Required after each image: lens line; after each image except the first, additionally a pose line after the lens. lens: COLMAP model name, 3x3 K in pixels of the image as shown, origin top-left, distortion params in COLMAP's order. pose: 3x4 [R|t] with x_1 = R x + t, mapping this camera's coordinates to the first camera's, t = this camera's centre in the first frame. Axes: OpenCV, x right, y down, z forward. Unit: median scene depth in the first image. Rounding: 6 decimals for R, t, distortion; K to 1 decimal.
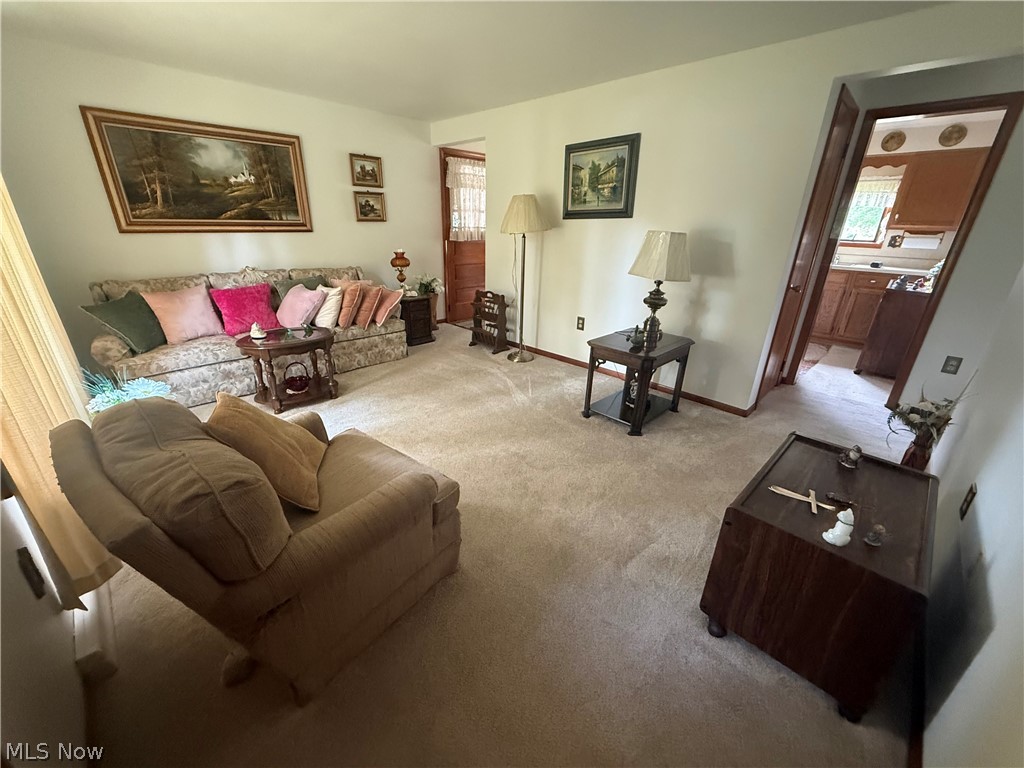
lens RADIAL K [[401.7, 0, 505.7], [0, 401.7, 384.0], [0, 0, 1]] dist [-0.000441, -0.000243]
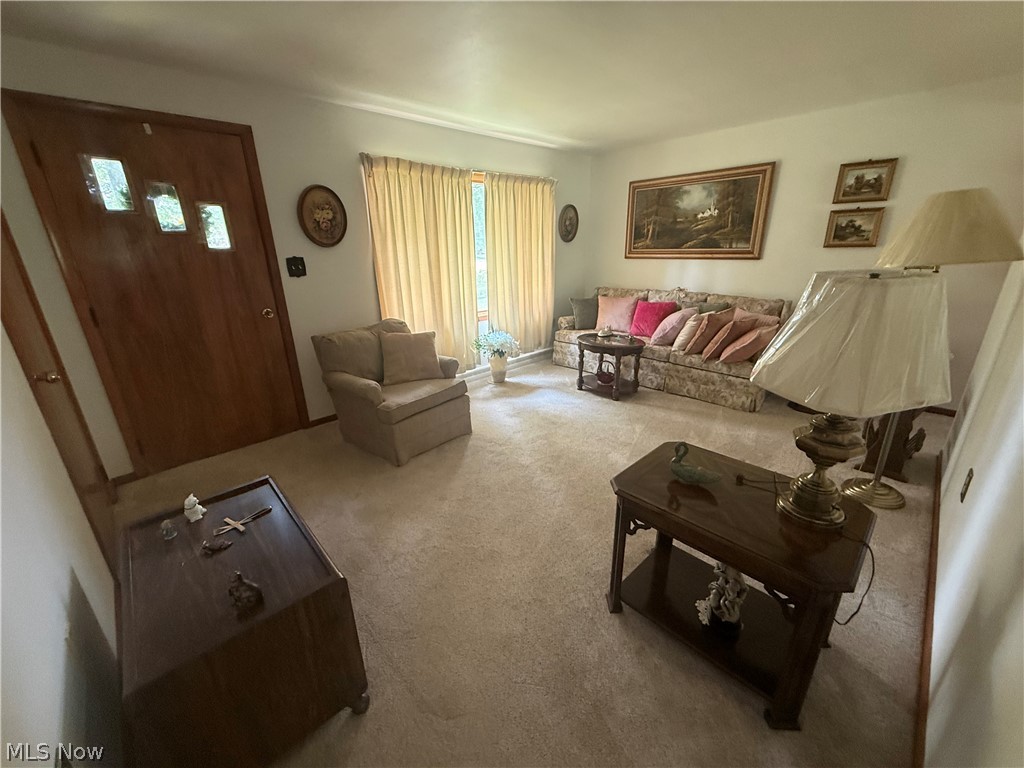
lens RADIAL K [[401.7, 0, 507.2], [0, 401.7, 382.0], [0, 0, 1]] dist [-0.000441, -0.000243]
pose [[-0.010235, 0.300816, -0.953627, 0.565282], [-0.362321, 0.887755, 0.283926, -0.193204], [0.931997, 0.348425, 0.099906, 0.496533]]
